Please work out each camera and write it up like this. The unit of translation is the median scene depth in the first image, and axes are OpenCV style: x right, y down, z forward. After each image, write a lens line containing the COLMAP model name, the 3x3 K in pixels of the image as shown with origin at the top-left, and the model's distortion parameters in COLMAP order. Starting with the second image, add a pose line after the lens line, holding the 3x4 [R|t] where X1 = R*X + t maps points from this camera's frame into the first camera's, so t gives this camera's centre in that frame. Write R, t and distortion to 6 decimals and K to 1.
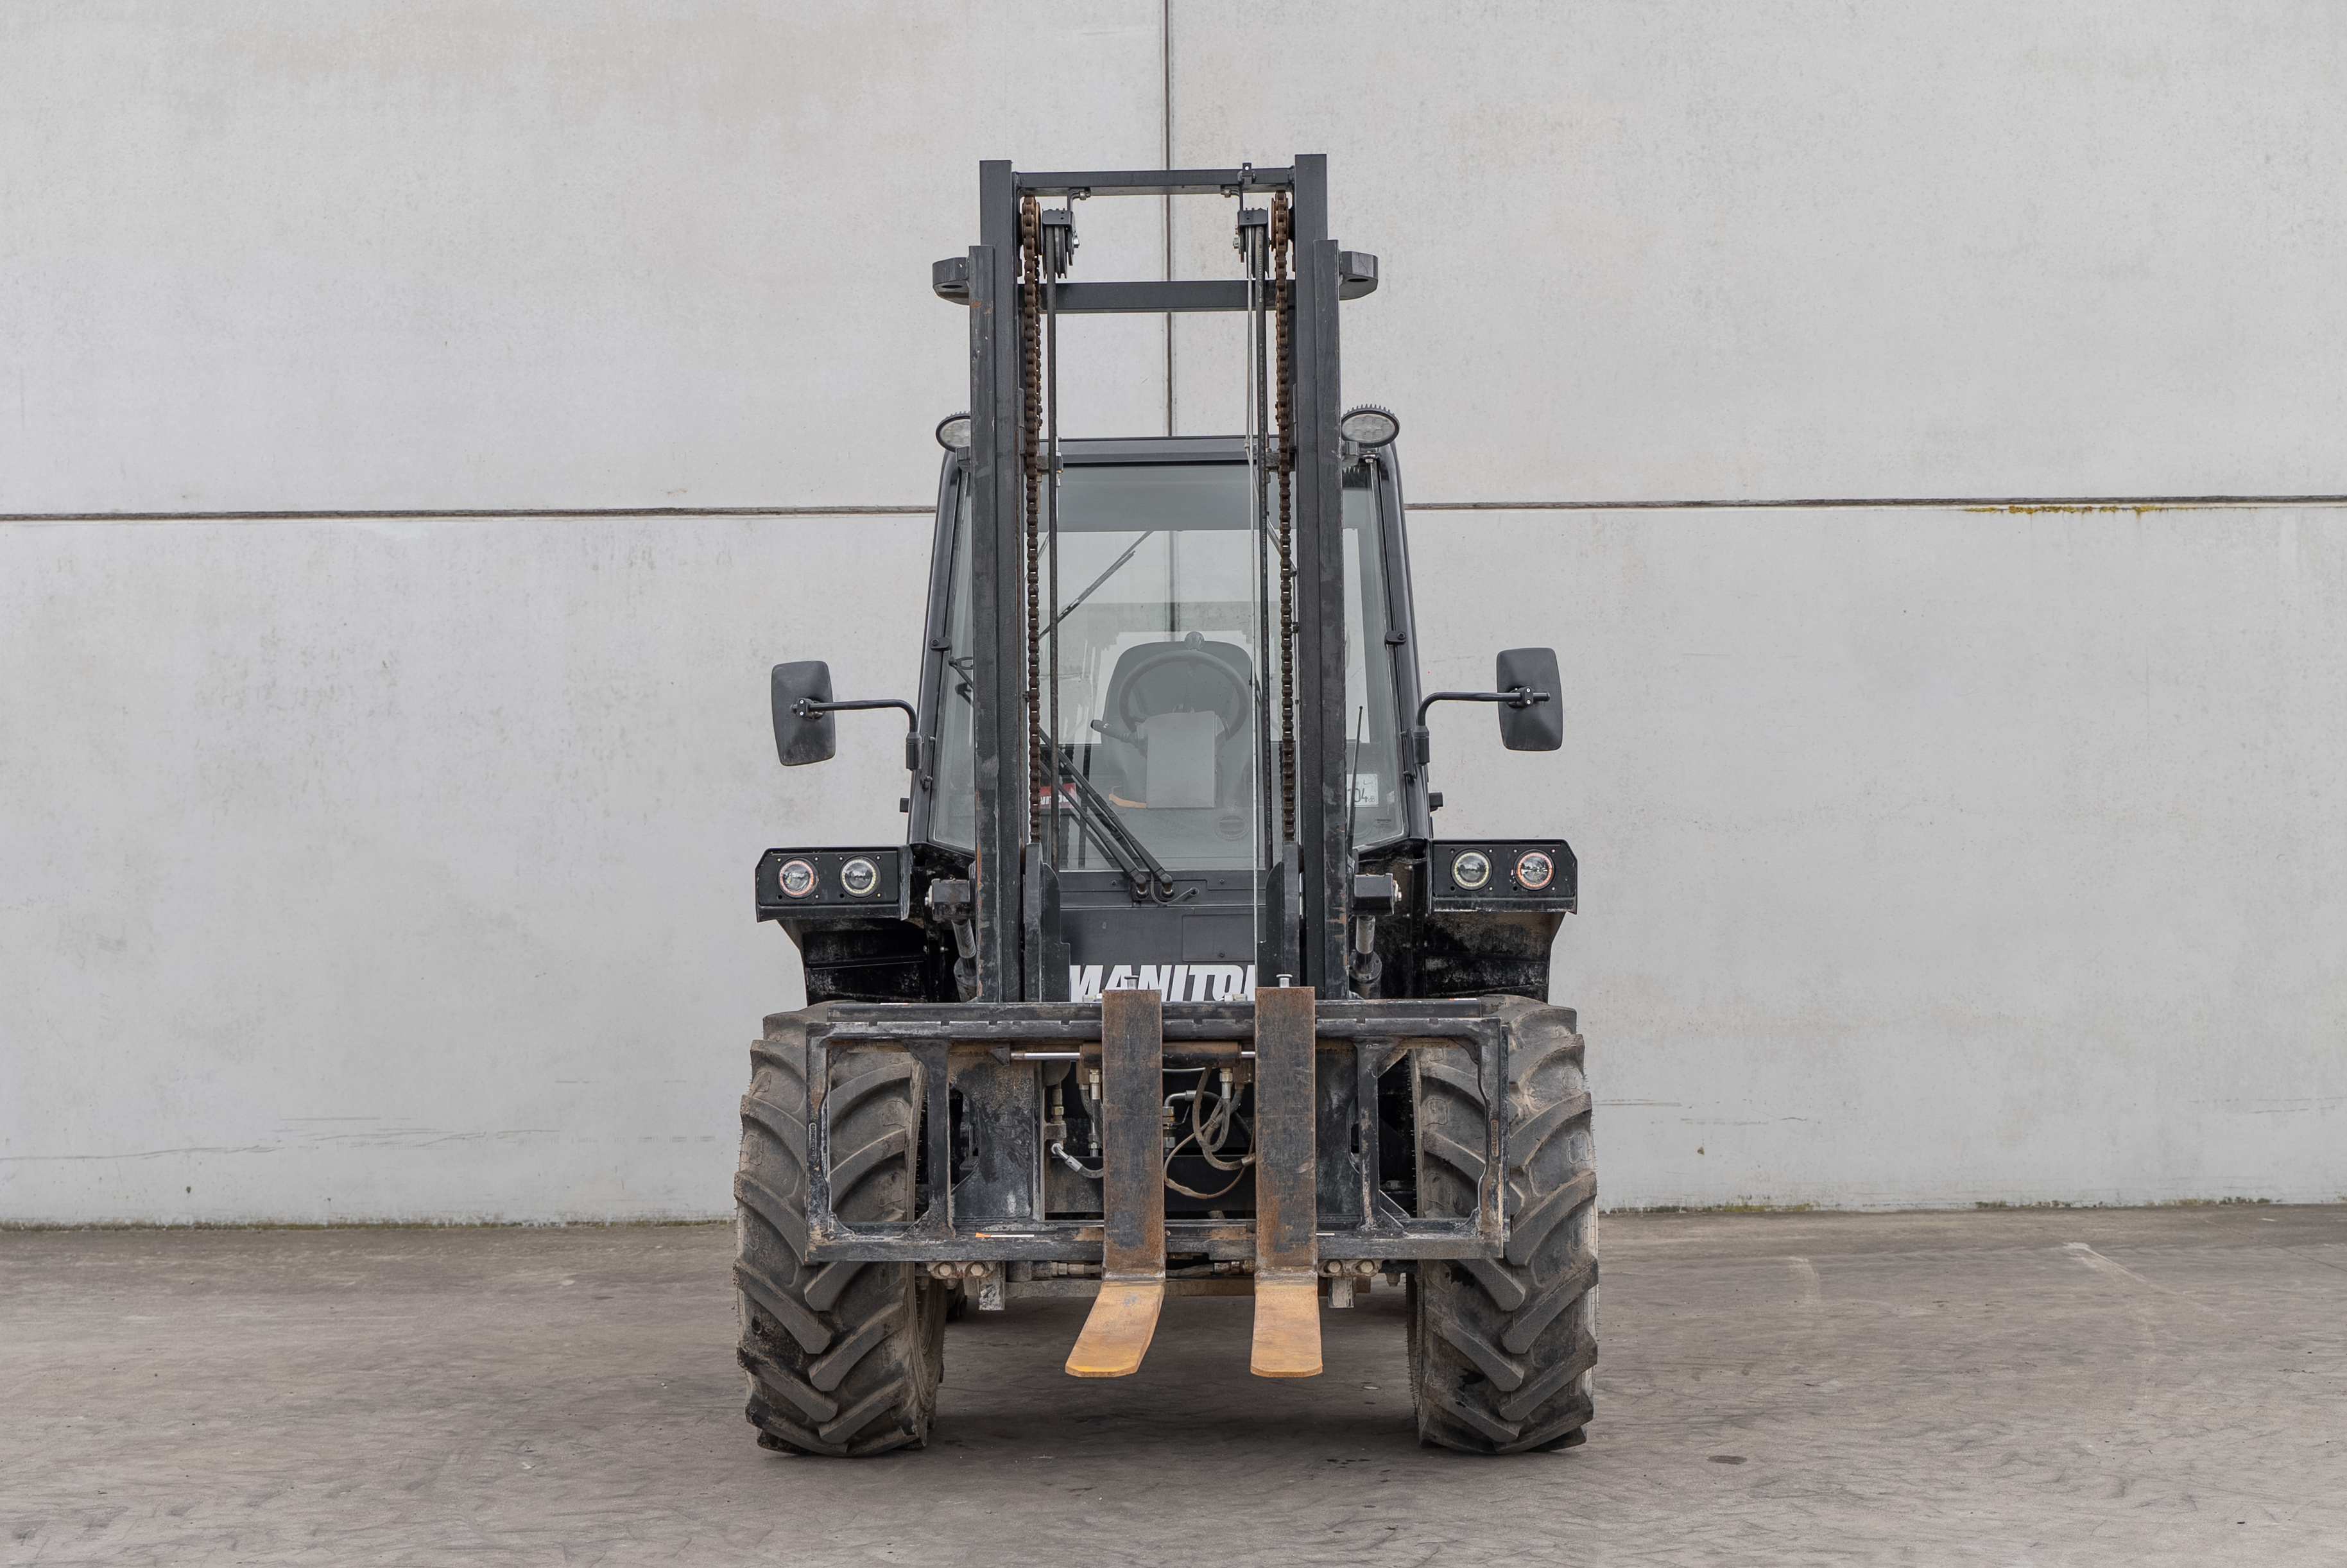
lens RADIAL K [[3009.6, 0, 1174.5], [0, 3009.6, 800.3], [0, 0, 1]] dist [0.029403, 0.000000]
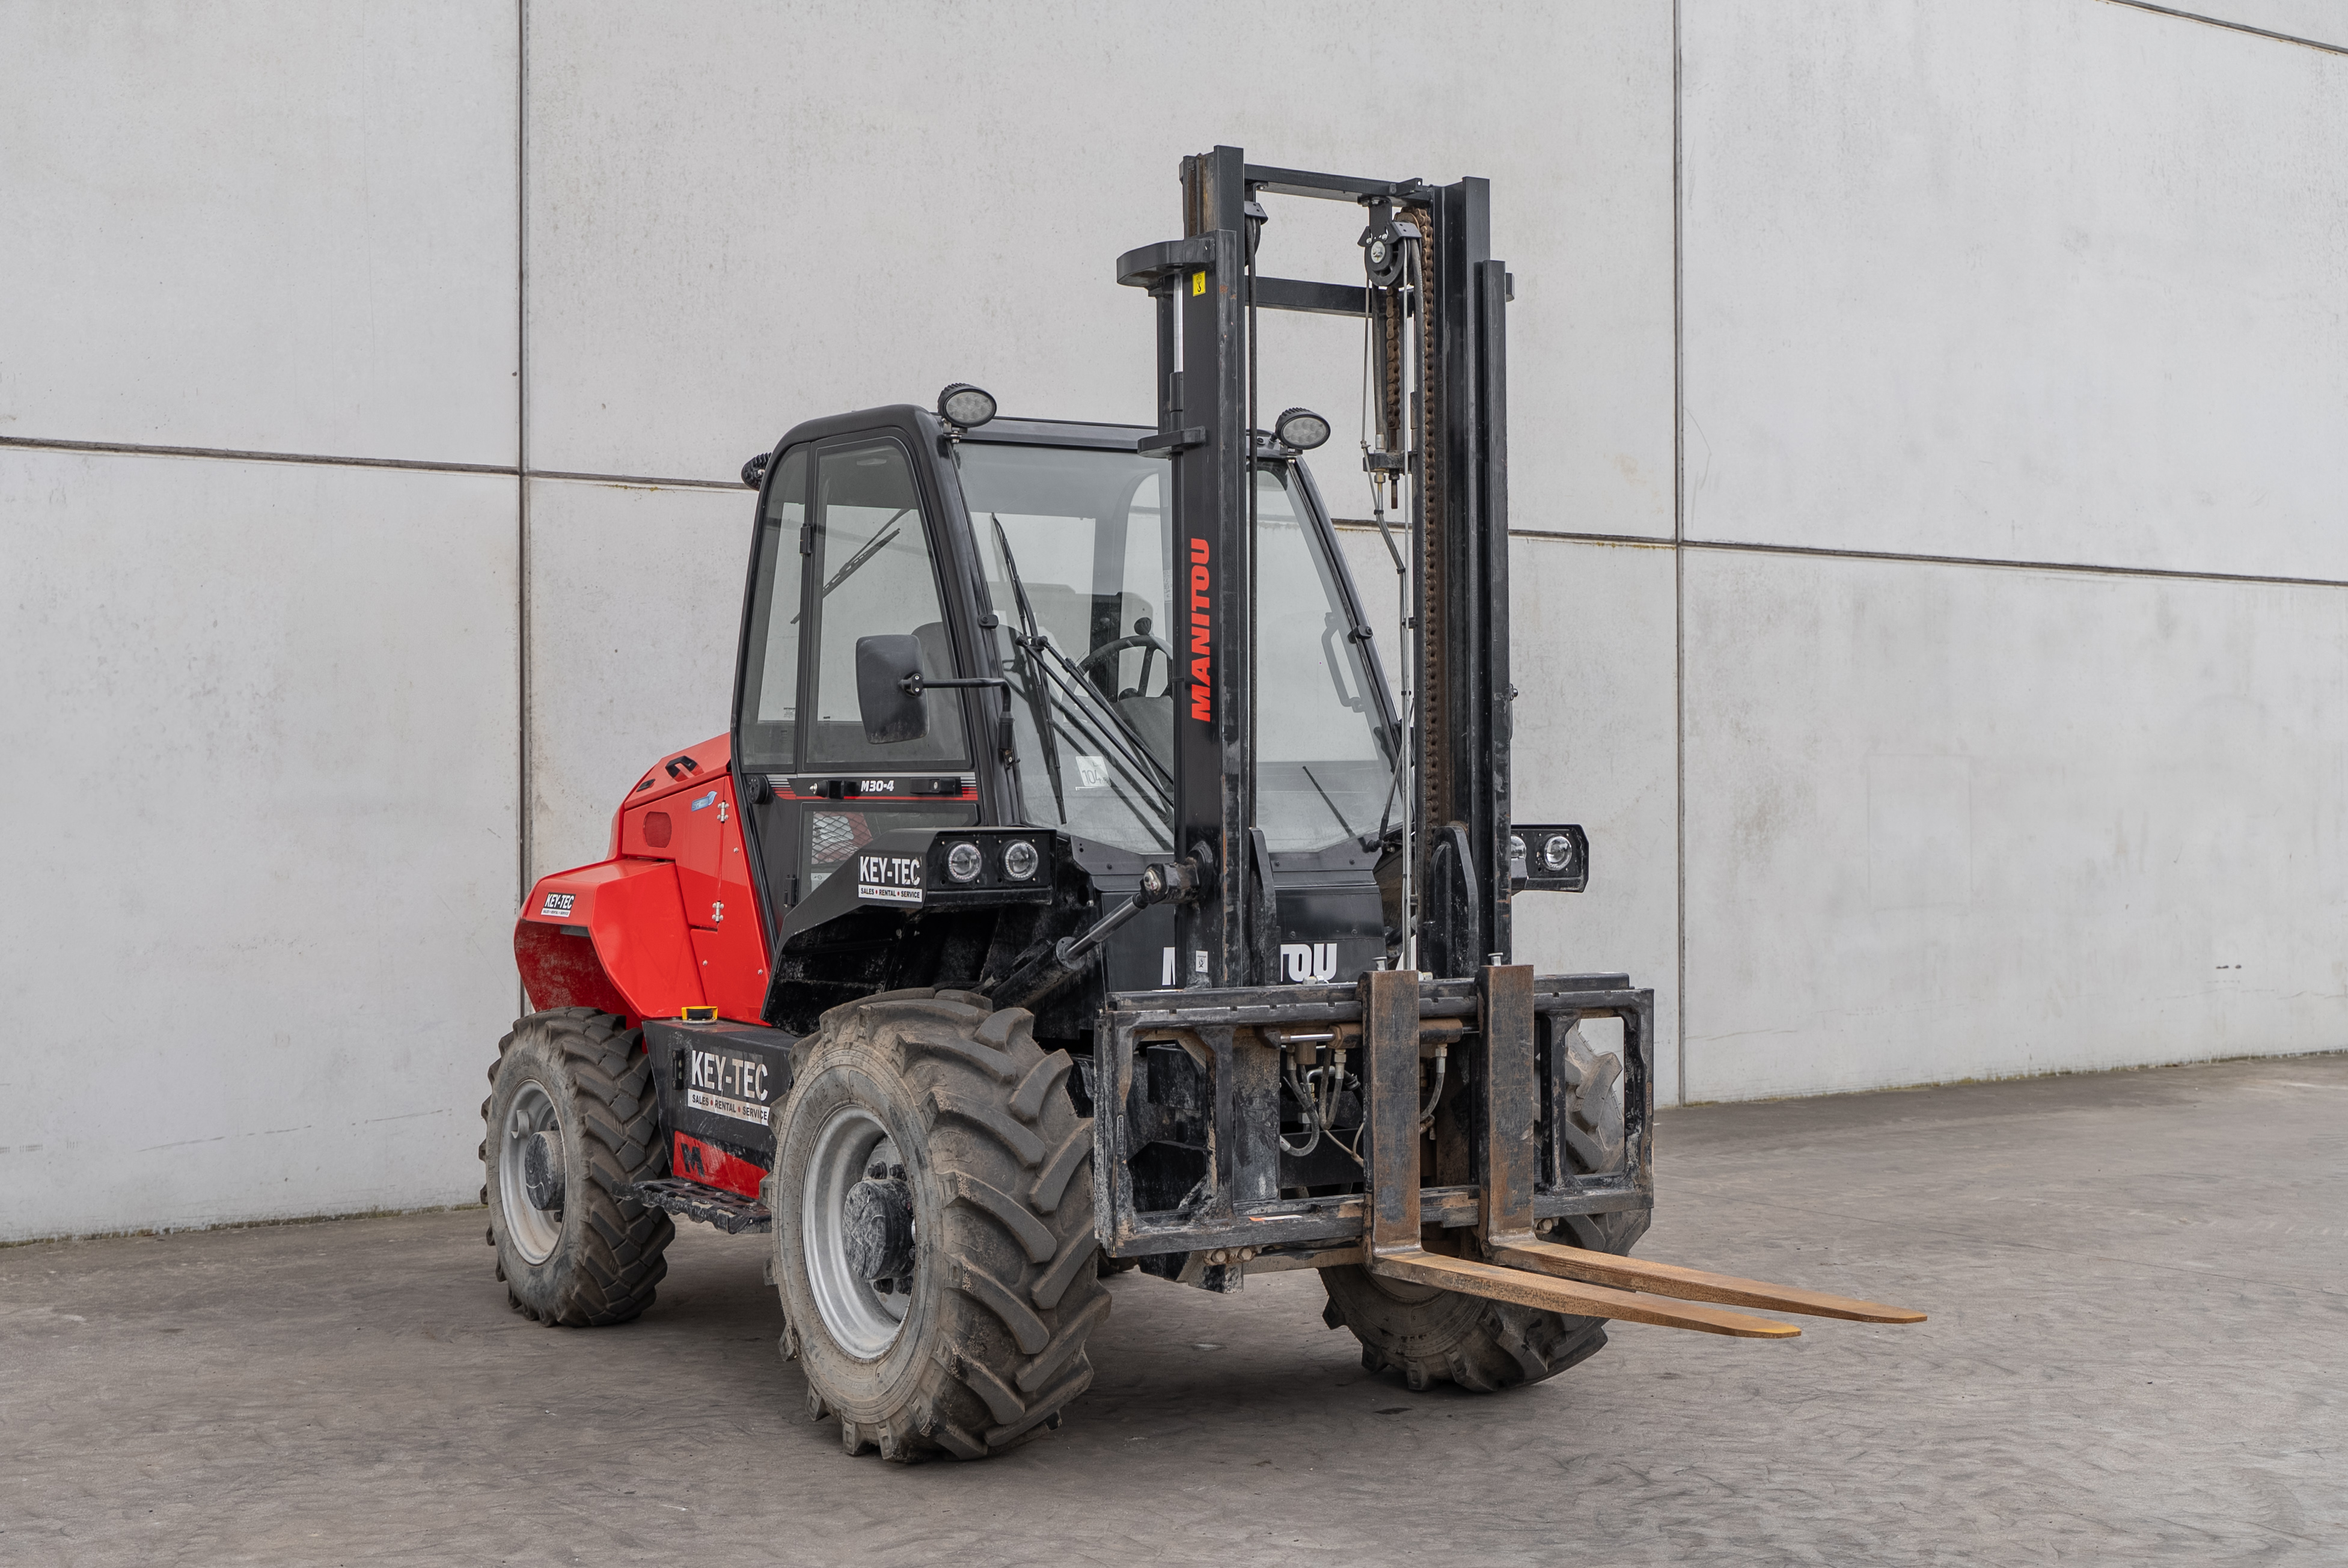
lens RADIAL K [[2858.5, 0, 1173.7], [0, 2858.5, 772.4], [0, 0, 1]] dist [0.038957, 0.000000]
pose [[0.865271, 0.011271, 0.501177, -0.546296], [-0.012195, 0.999925, -0.001434, -0.002682], [-0.501155, -0.004871, 0.865344, 0.181528]]
